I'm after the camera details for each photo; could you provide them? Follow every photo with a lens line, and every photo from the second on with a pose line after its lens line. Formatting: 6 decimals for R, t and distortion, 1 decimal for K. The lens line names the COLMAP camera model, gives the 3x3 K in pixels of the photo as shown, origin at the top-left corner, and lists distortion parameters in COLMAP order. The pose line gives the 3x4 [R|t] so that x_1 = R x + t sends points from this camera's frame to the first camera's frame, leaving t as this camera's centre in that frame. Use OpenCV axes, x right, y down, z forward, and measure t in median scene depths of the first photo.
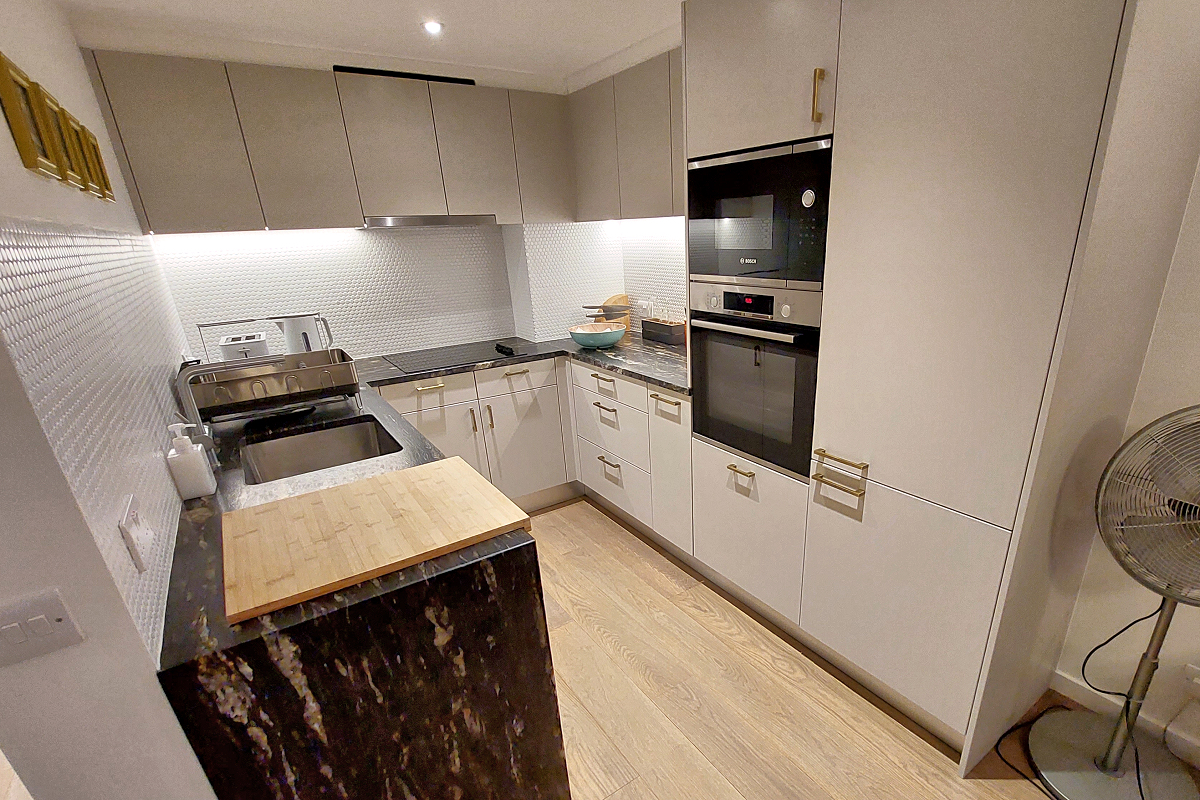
lens RADIAL K [[503.3, 0, 600.0], [0, 503.3, 400.0], [0, 0, 1]] dist [-0.000219, -0.000104]
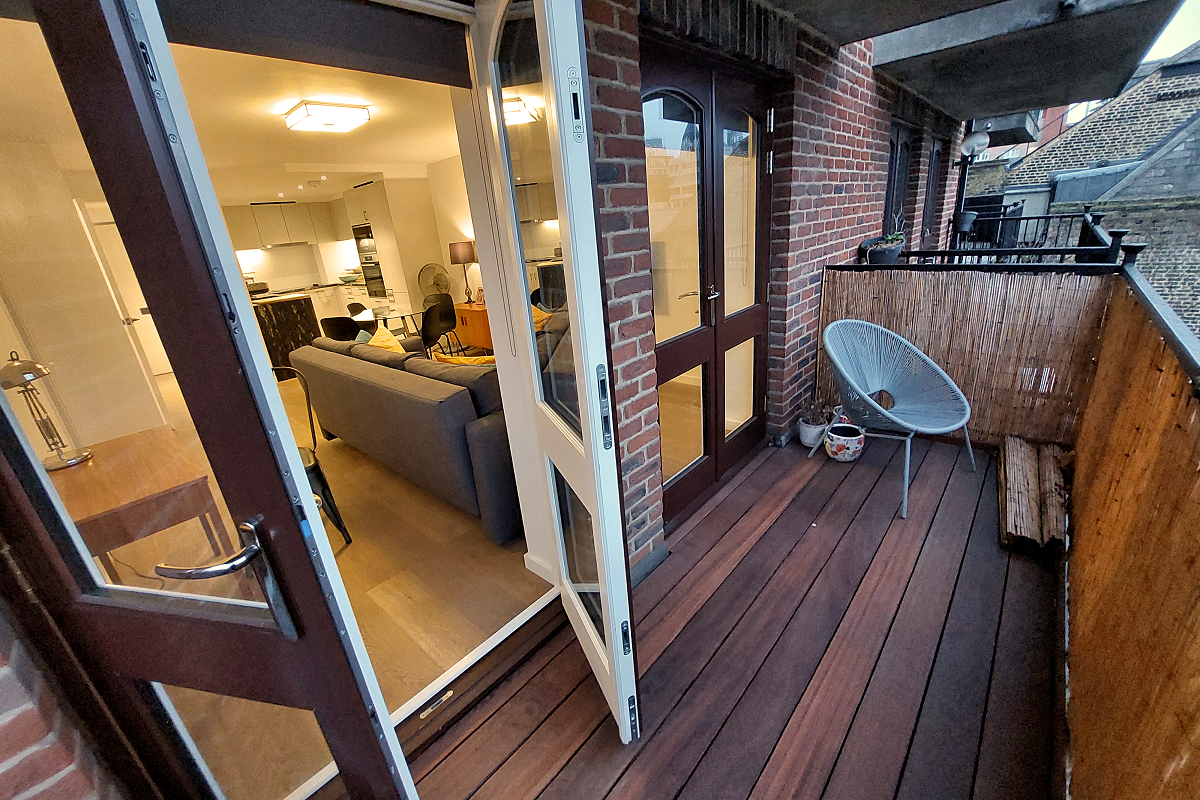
lens RADIAL K [[503.3, 0, 600.0], [0, 503.3, 400.0], [0, 0, 1]] dist [-0.000219, -0.000104]
pose [[0.969759, -0.137866, 0.201396, 0.997773], [0.140188, 0.990121, 0.002761, 1.061949], [-0.199787, 0.025556, 0.979506, -2.991323]]
